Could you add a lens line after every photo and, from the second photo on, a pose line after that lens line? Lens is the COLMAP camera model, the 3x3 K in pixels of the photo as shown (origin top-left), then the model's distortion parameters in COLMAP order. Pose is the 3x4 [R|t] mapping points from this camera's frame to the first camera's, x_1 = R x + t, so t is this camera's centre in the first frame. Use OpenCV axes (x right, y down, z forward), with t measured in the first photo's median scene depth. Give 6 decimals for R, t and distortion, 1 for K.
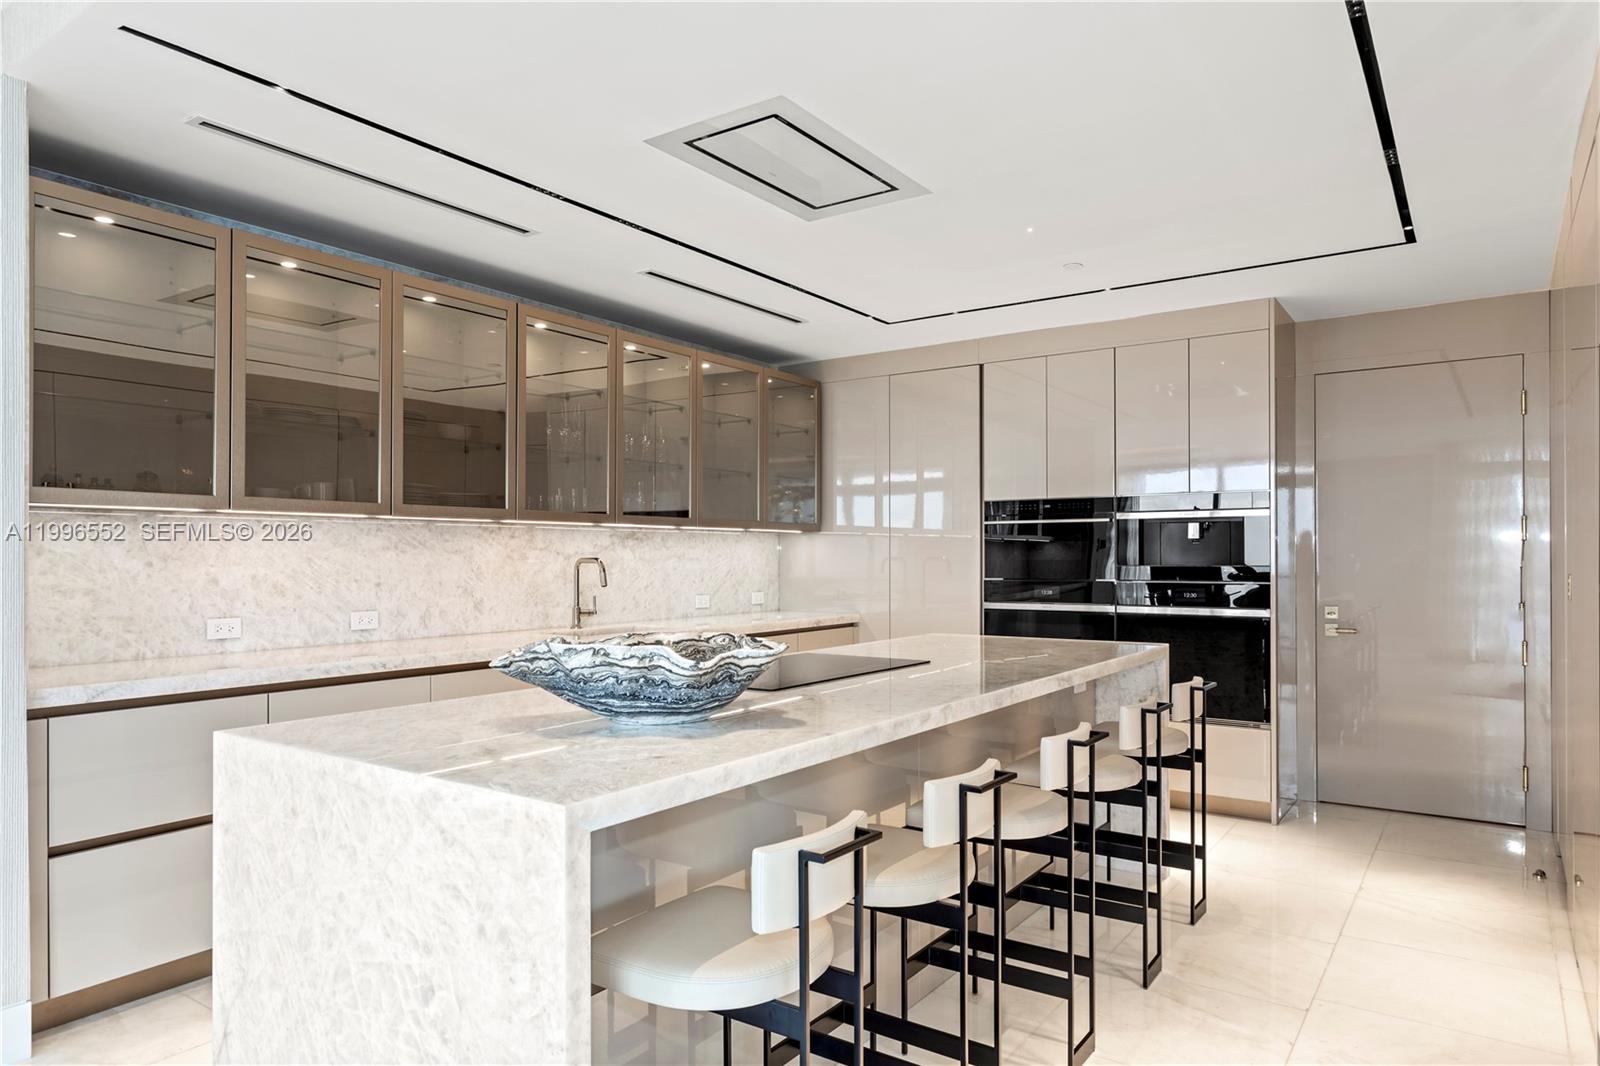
lens RADIAL K [[1009.4, 0, 802.2], [0, 1009.4, 552.8], [0, 0, 1]] dist [0.002463, 0.000057]
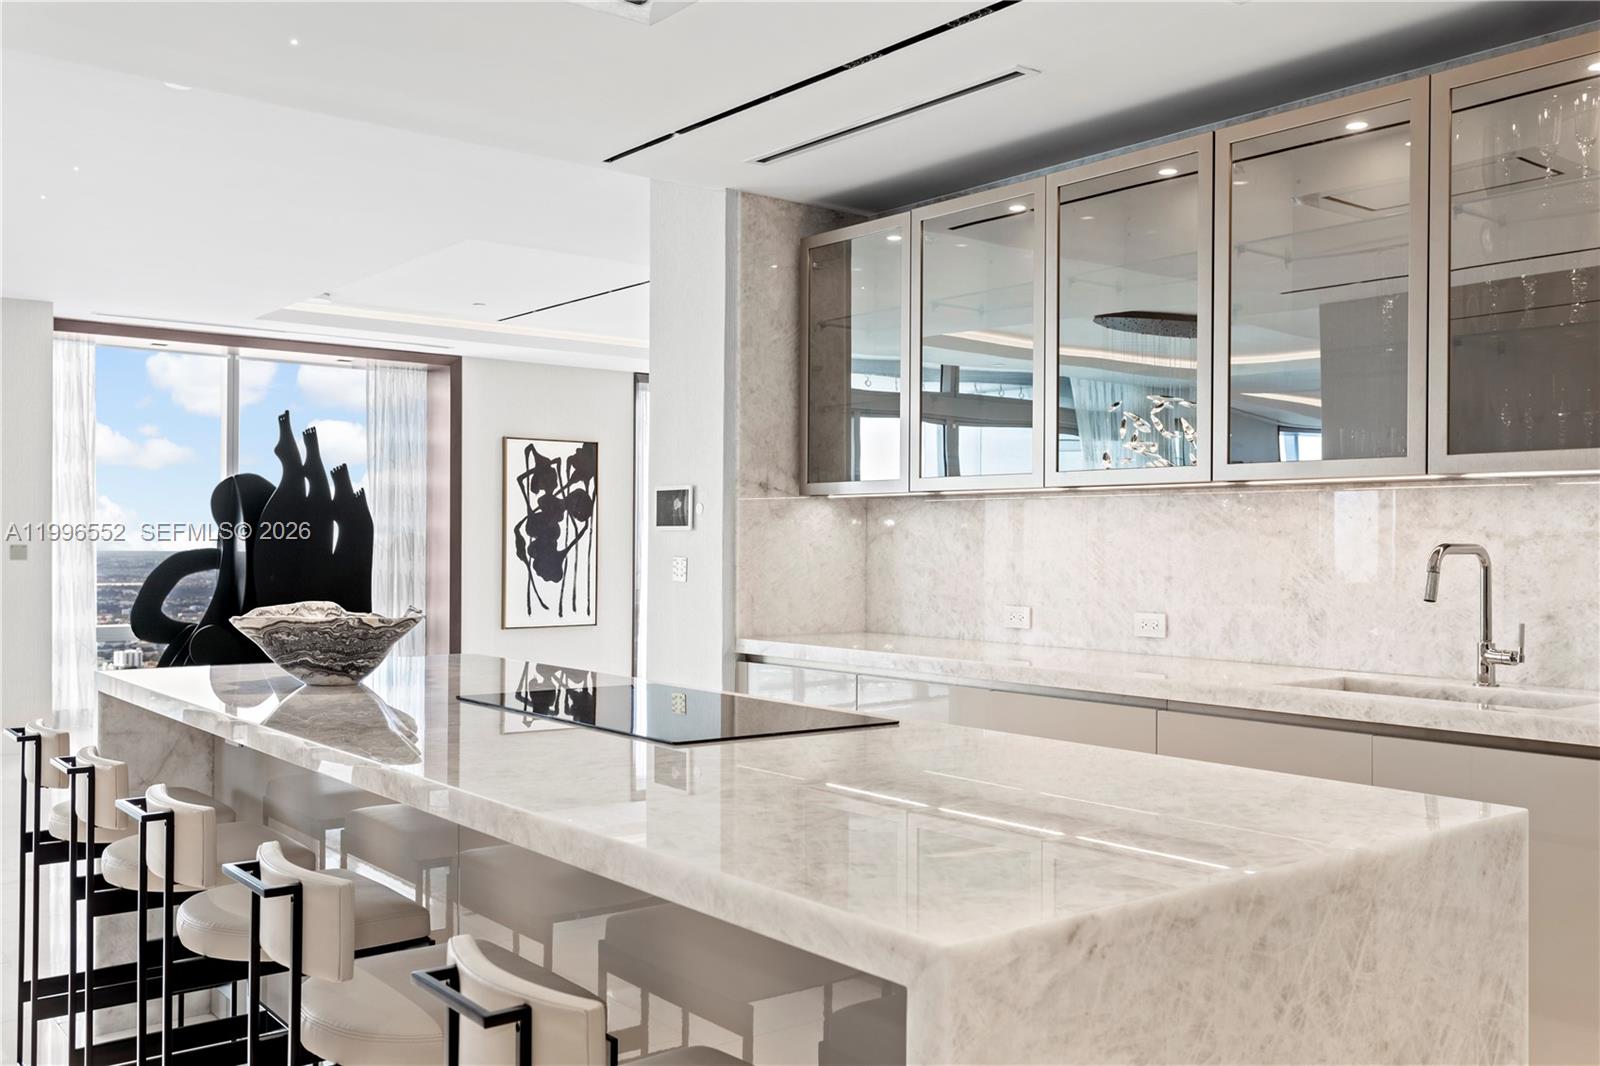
lens RADIAL K [[1489.1, 0, 800.0], [0, 1489.1, 533.0], [0, 0, 1]] dist [-0.002244, -0.010149]
pose [[-0.307120, -0.005332, -0.951656, 0.701524], [-0.001288, 0.999986, -0.005187, 0.004437], [0.951670, -0.000367, -0.307122, 1.093433]]
